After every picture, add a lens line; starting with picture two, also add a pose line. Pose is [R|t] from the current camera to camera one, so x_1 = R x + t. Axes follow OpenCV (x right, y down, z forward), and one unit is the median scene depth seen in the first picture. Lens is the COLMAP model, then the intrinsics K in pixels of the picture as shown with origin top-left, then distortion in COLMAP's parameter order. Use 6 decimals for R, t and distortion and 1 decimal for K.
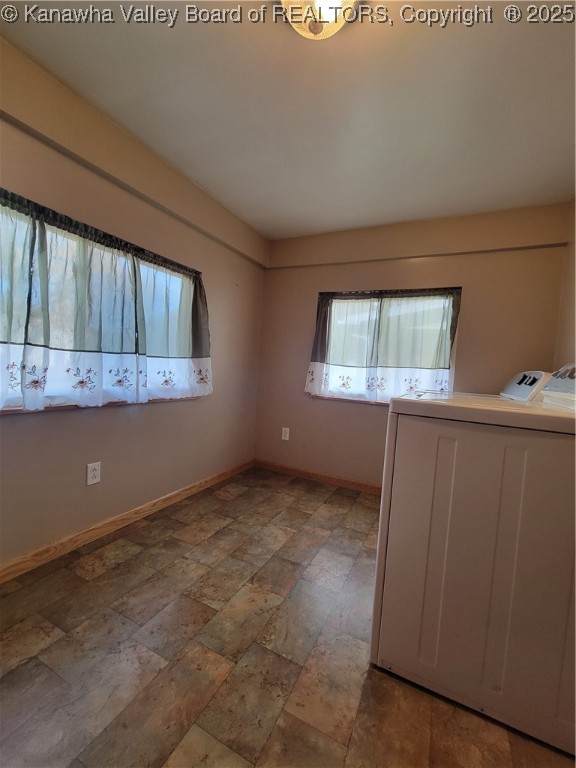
lens RADIAL K [[314.0, 0, 298.7], [0, 314.0, 385.0], [0, 0, 1]] dist [0.000409, 0.000145]
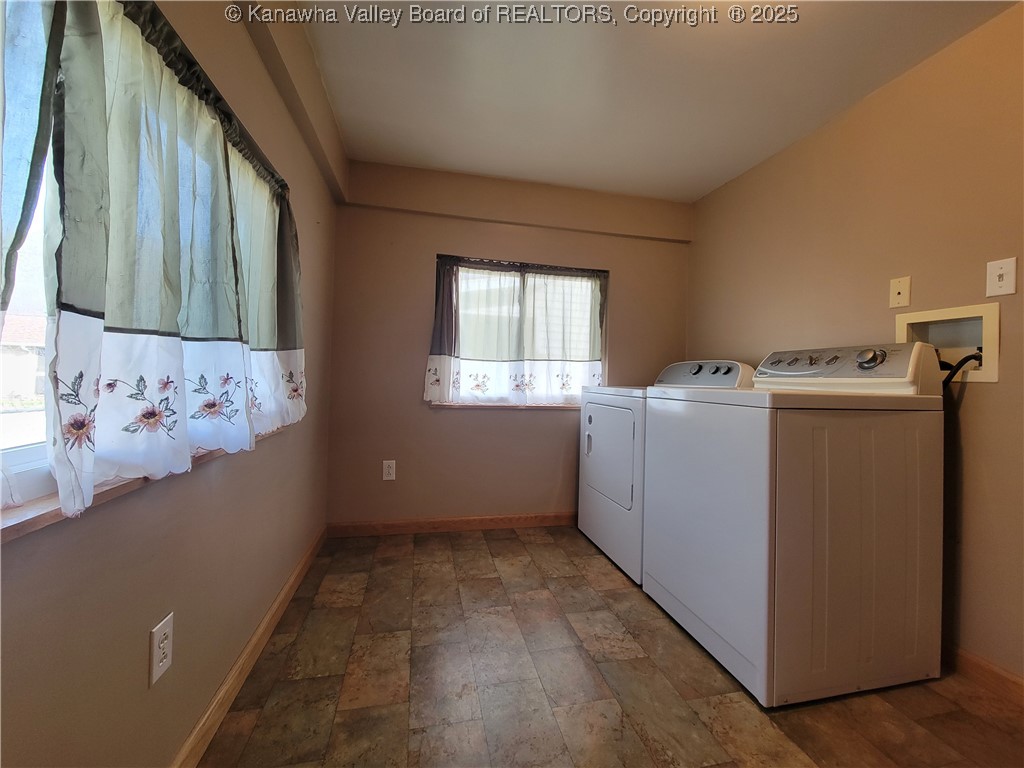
lens RADIAL K [[418.7, 0, 513.3], [0, 418.7, 370.8], [0, 0, 1]] dist [0.000409, 0.000145]
pose [[0.787576, -0.035345, 0.615203, -0.440614], [0.056959, 0.998255, -0.015565, -0.019320], [-0.613580, 0.047300, 0.788215, 0.221719]]
